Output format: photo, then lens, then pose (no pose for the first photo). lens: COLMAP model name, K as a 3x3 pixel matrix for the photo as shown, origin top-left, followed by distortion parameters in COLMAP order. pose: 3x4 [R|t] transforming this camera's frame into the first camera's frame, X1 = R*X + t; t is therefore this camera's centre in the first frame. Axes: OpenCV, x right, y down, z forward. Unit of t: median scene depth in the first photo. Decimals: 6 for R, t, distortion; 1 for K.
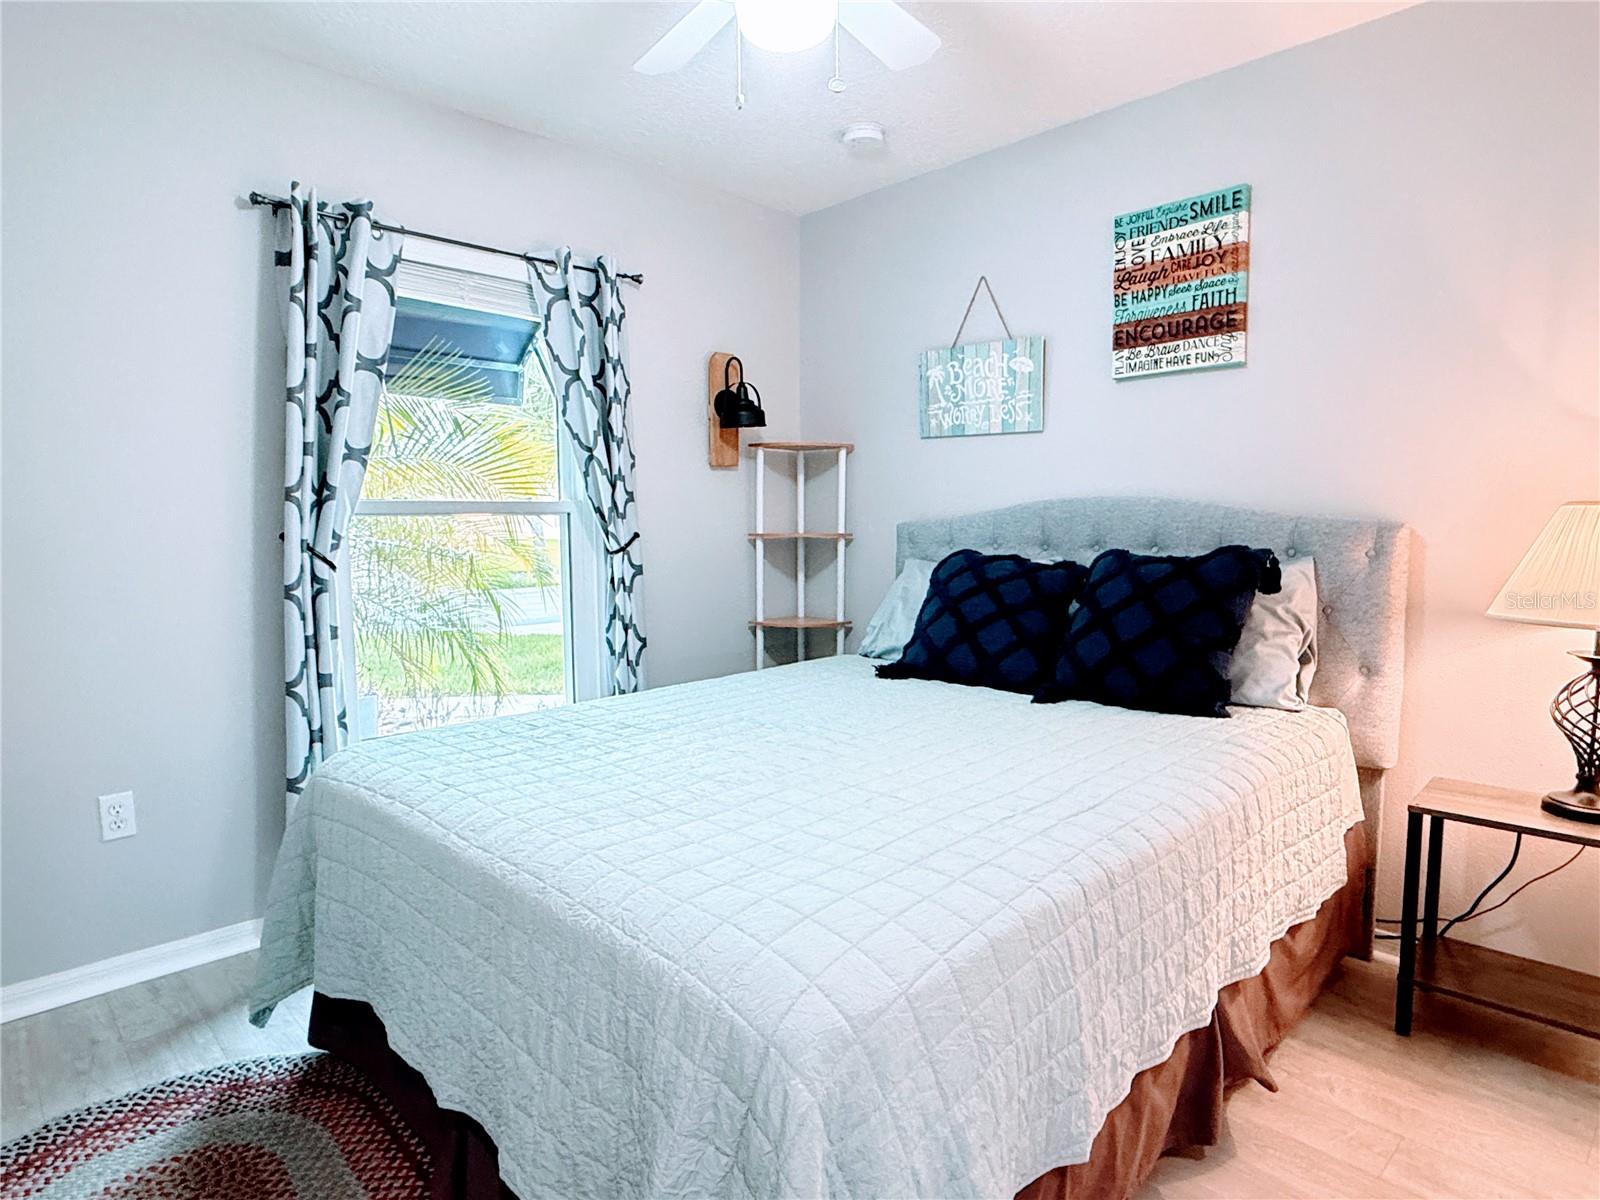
lens RADIAL K [[935.8, 0, 798.9], [0, 935.8, 599.0], [0, 0, 1]] dist [-0.002568, -0.000381]
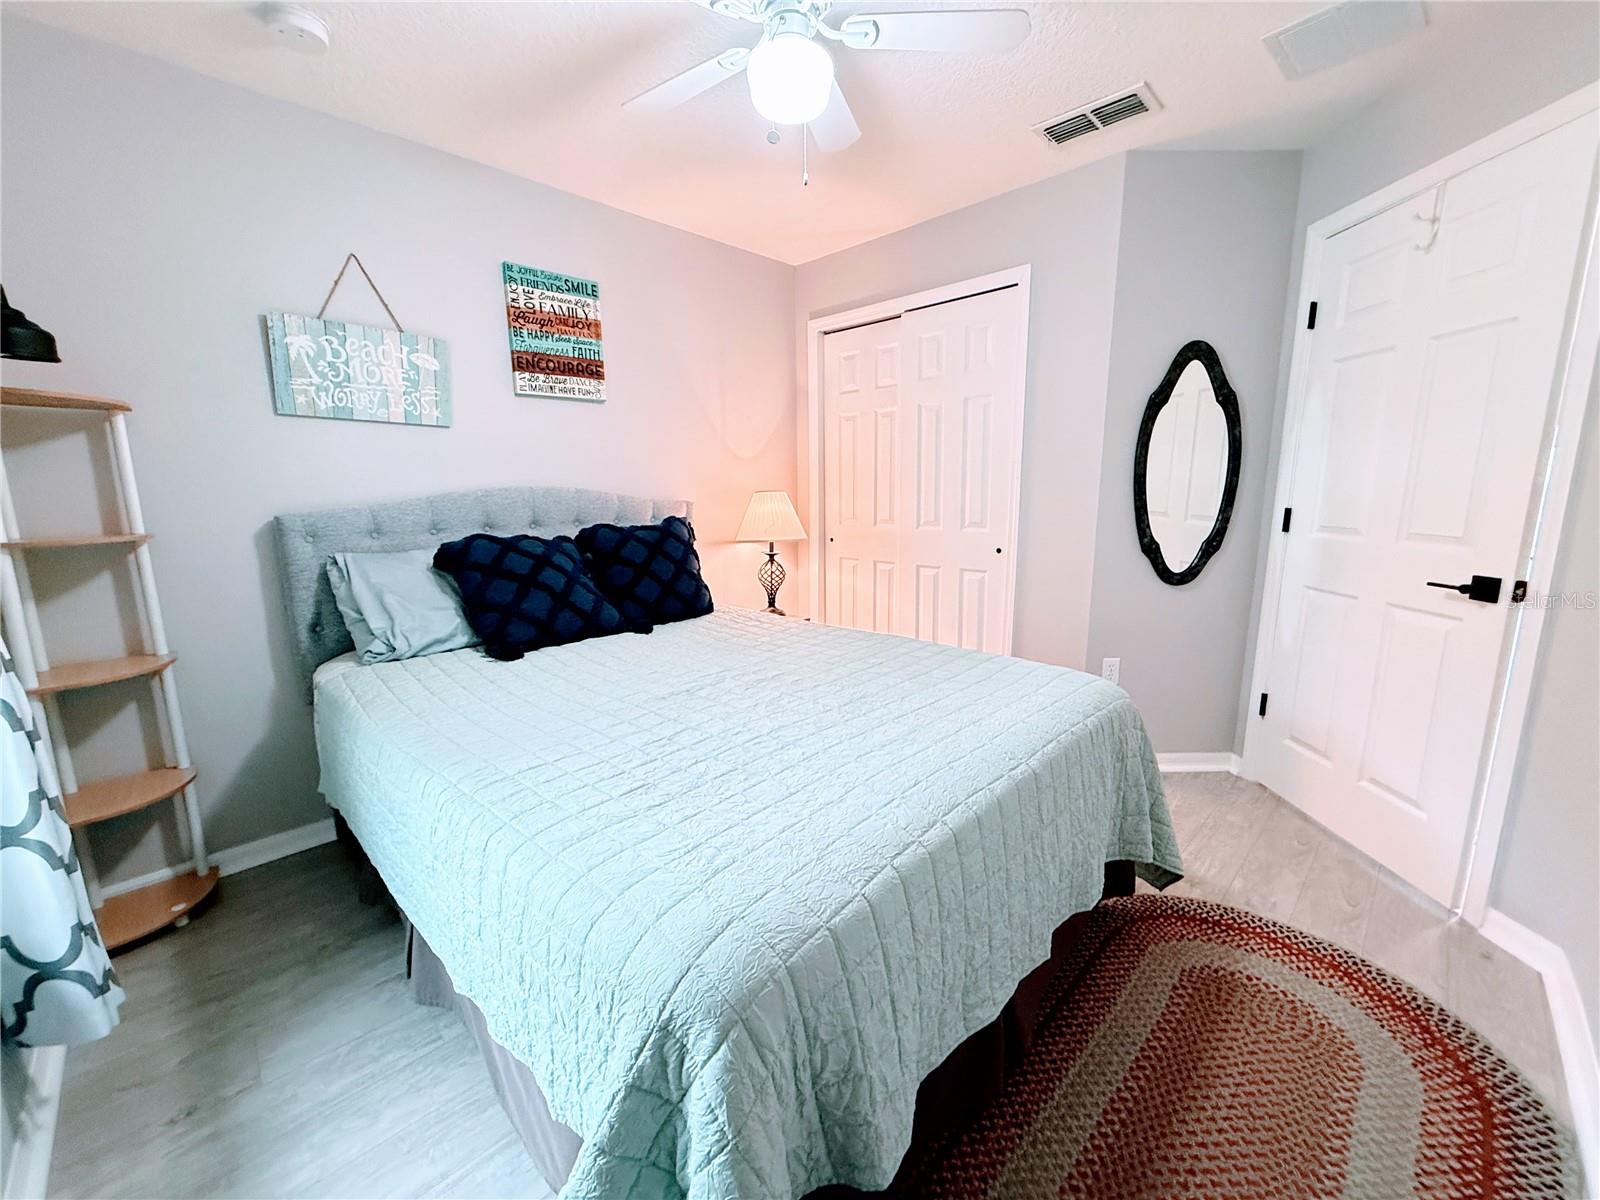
lens RADIAL K [[638.2, 0, 801.8], [0, 638.2, 597.9], [0, 0, 1]] dist [0.003397, 0.000408]
pose [[-0.023792, -0.161199, 0.986635, -0.591438], [0.103750, 0.981187, 0.162811, -0.063287], [-0.994319, 0.106237, -0.006620, 0.657063]]
